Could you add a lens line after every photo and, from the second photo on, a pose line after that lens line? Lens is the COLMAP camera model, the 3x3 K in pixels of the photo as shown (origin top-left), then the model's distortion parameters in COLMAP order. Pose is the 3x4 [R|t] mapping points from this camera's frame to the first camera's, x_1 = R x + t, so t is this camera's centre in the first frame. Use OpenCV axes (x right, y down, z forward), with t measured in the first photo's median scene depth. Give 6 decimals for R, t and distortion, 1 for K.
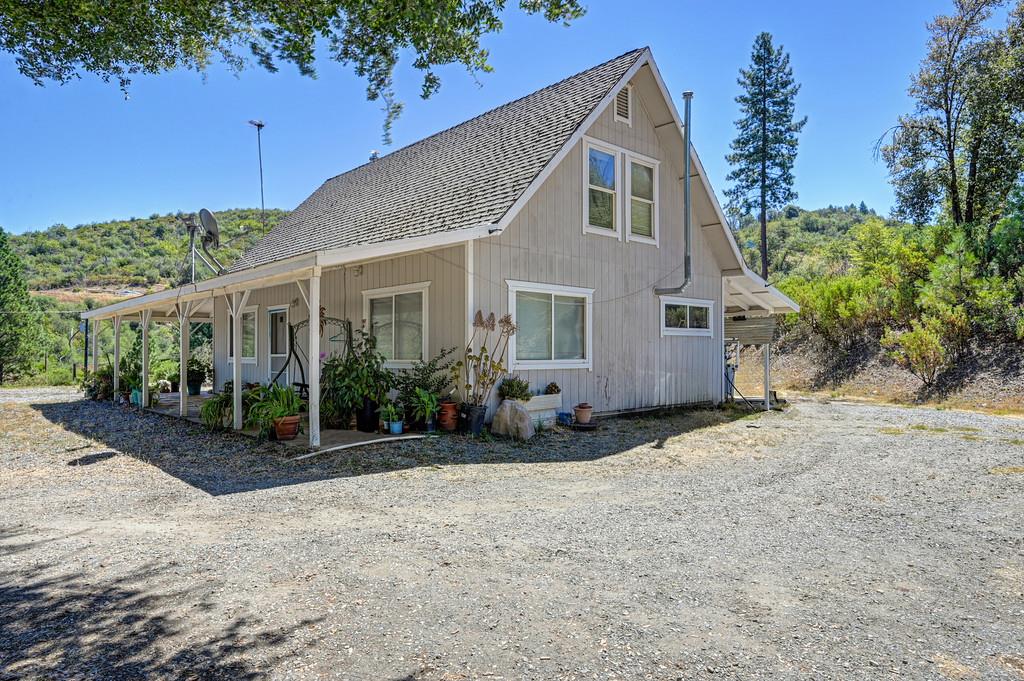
lens RADIAL K [[644.8, 0, 514.5], [0, 644.8, 344.4], [0, 0, 1]] dist [0.001233, 0.000729]
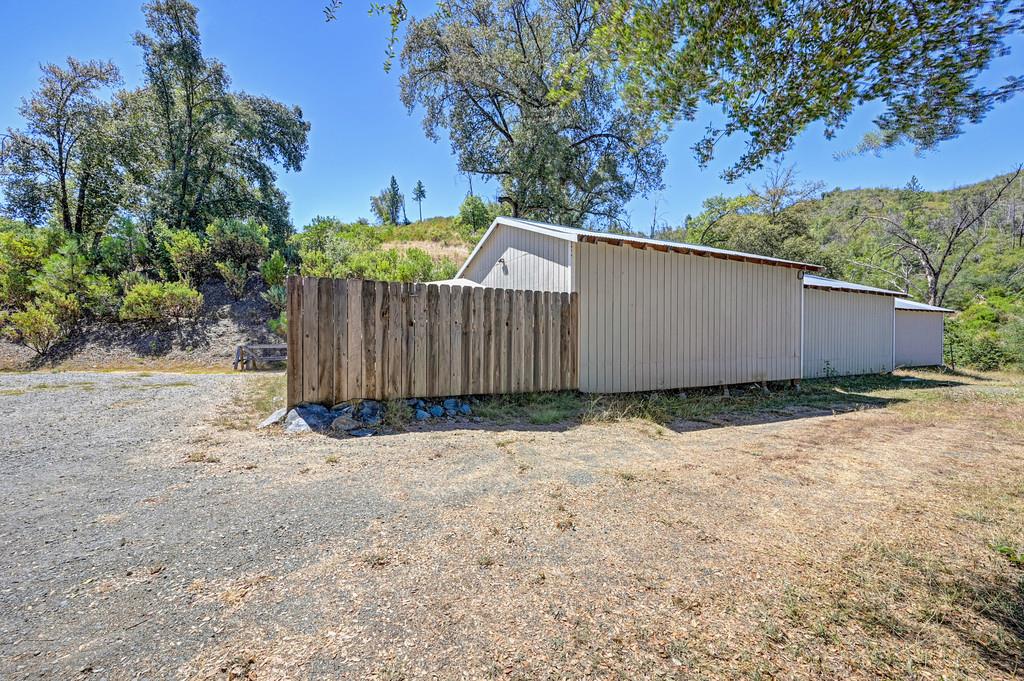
lens RADIAL K [[405.2, 0, 509.9], [0, 405.2, 335.1], [0, 0, 1]] dist [-0.001223, -0.000137]
pose [[0.134352, -0.006089, 0.990915, -6.389290], [-0.017775, 0.999805, 0.008553, 0.509591], [-0.990774, -0.018763, 0.134217, -3.953497]]
